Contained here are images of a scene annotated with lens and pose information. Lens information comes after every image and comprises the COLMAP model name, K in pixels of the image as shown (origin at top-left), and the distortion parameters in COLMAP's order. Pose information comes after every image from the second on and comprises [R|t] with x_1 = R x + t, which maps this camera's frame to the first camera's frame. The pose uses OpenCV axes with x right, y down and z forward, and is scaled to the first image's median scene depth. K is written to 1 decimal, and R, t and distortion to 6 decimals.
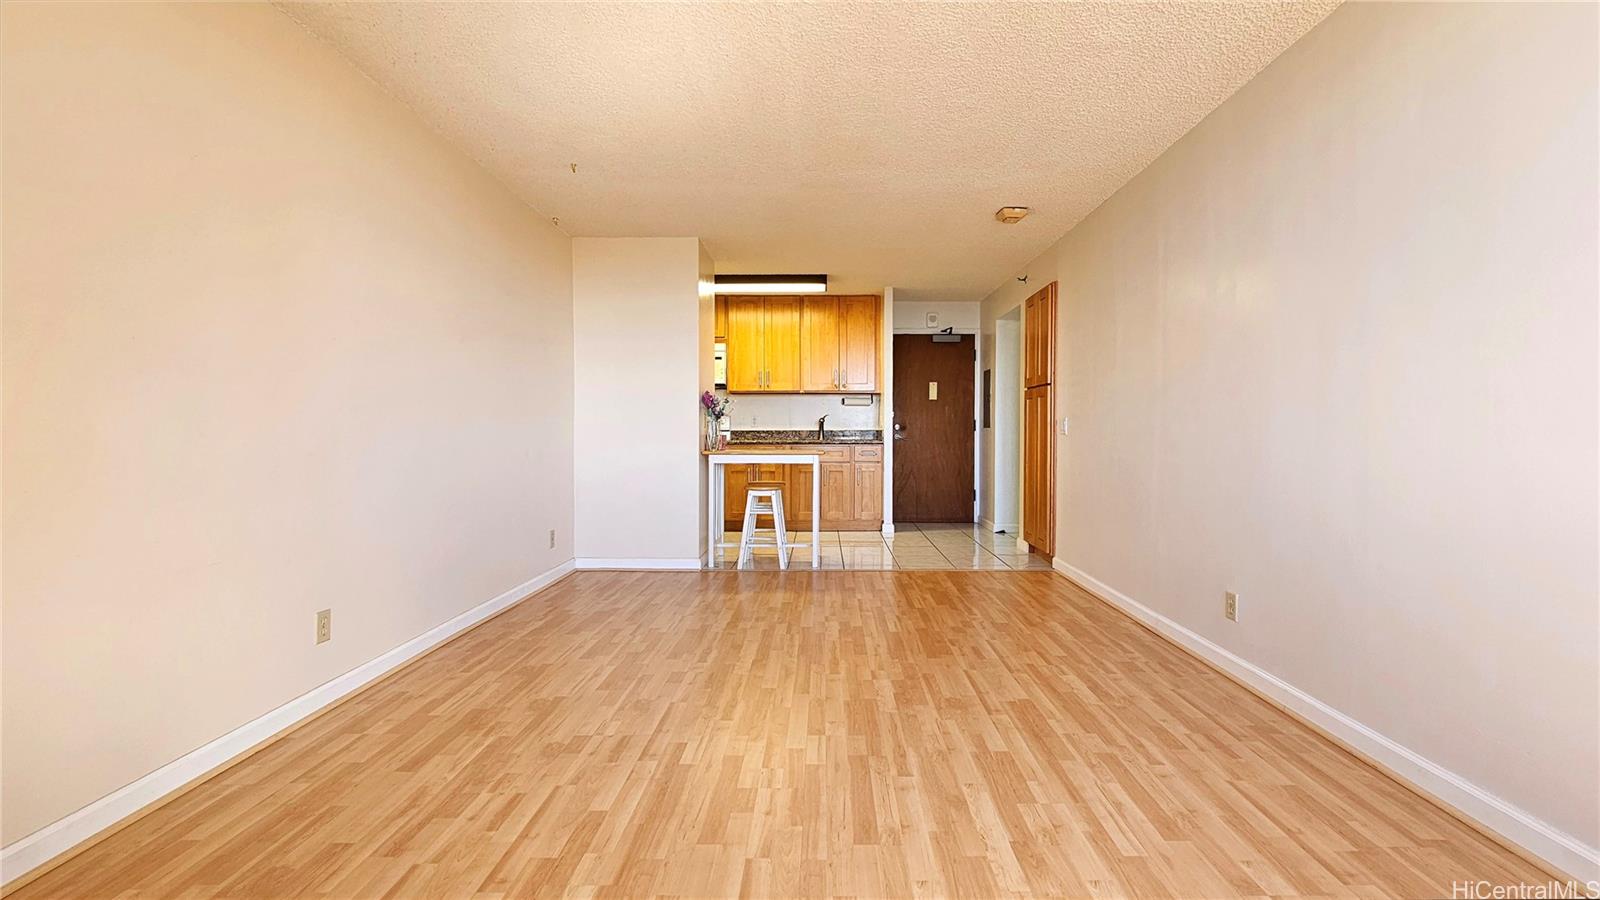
lens RADIAL K [[645.5, 0, 814.3], [0, 645.5, 446.1], [0, 0, 1]] dist [-0.000126, 0.000012]
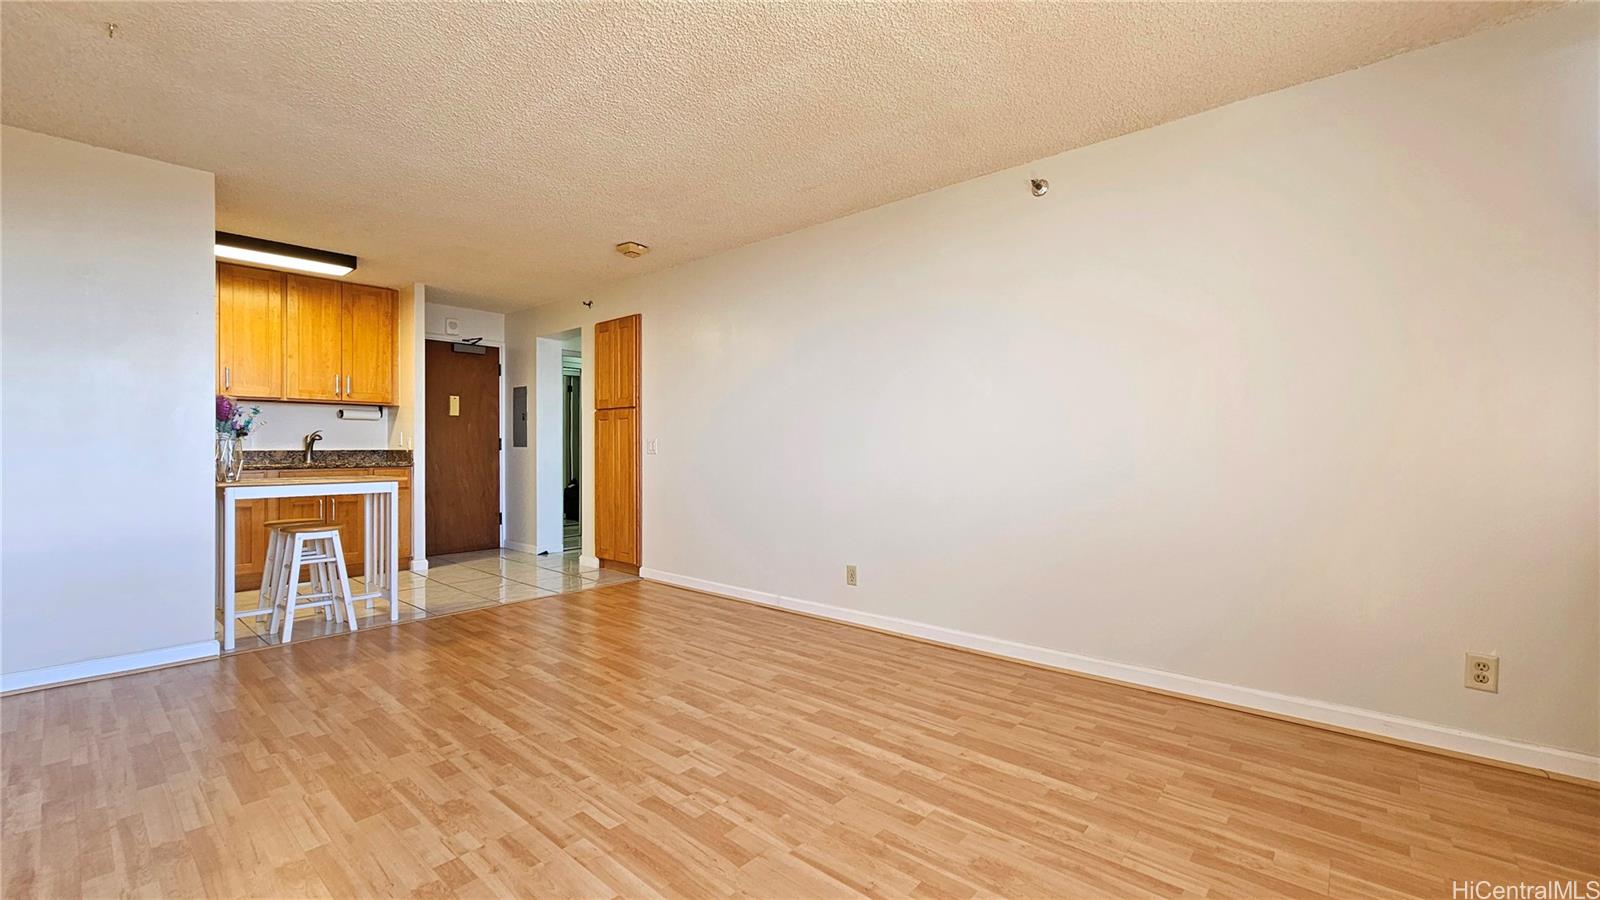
lens RADIAL K [[667.1, 0, 768.3], [0, 667.1, 449.0], [0, 0, 1]] dist [-0.001200, -0.000218]
pose [[0.665292, -0.003571, 0.746575, -0.310520], [0.019182, 0.999740, -0.012312, -0.008148], [-0.746337, 0.022512, 0.665187, 0.086360]]
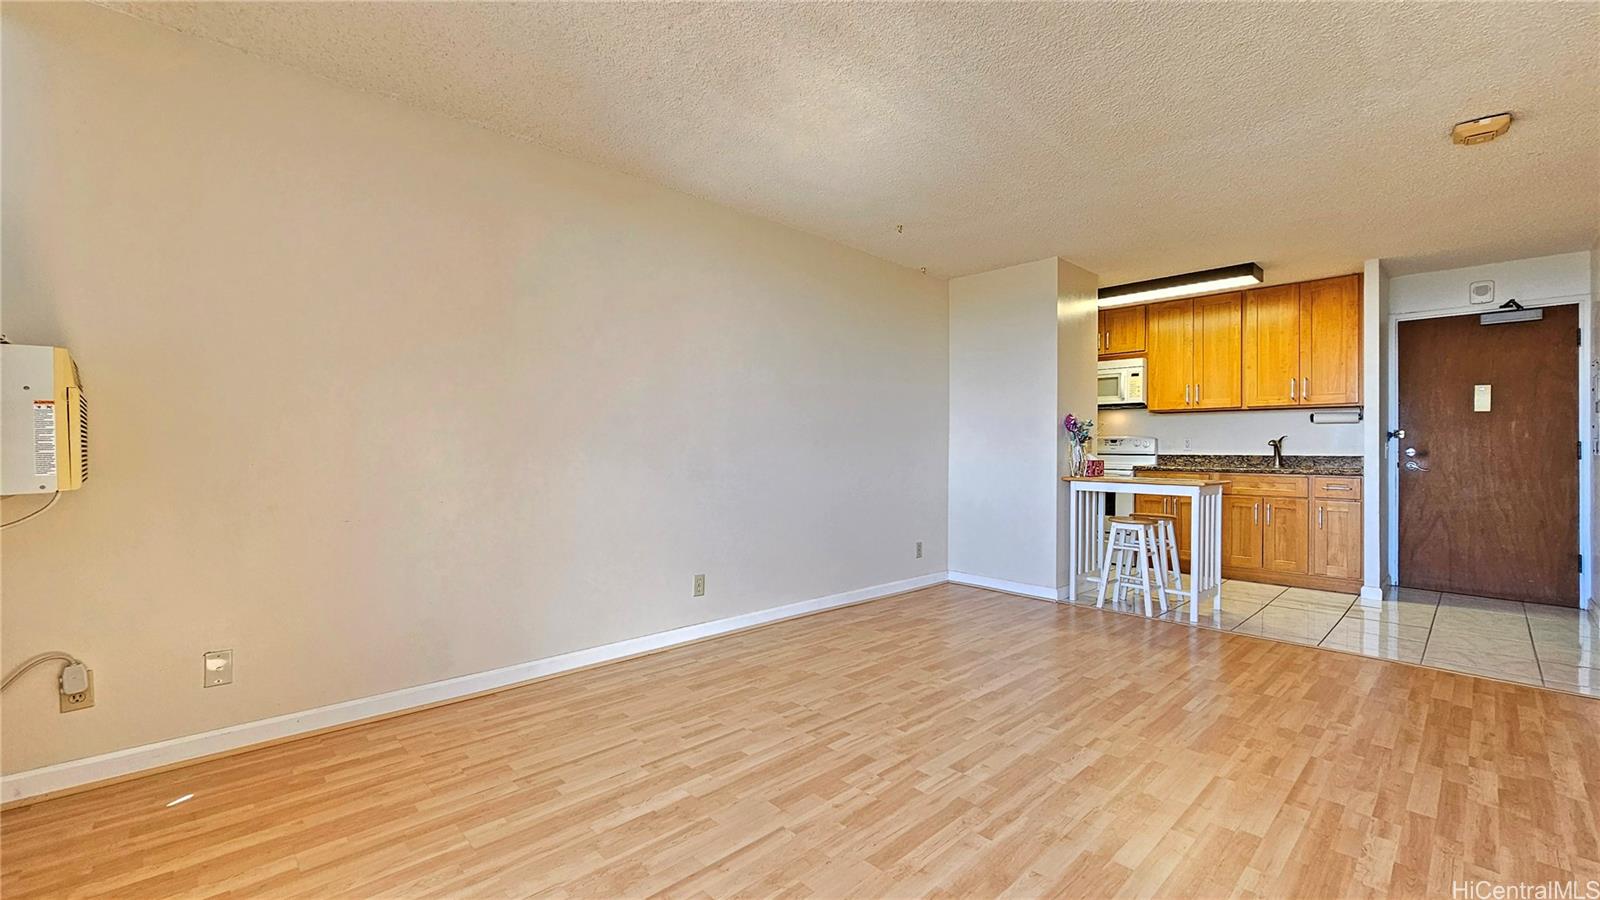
lens RADIAL K [[645.5, 0, 814.3], [0, 645.5, 446.1], [0, 0, 1]] dist [-0.000126, 0.000012]
pose [[0.702069, 0.001058, -0.712108, 0.249203], [-0.022568, 0.999530, -0.020765, -0.009735], [0.711752, 0.030649, 0.701762, 0.062717]]
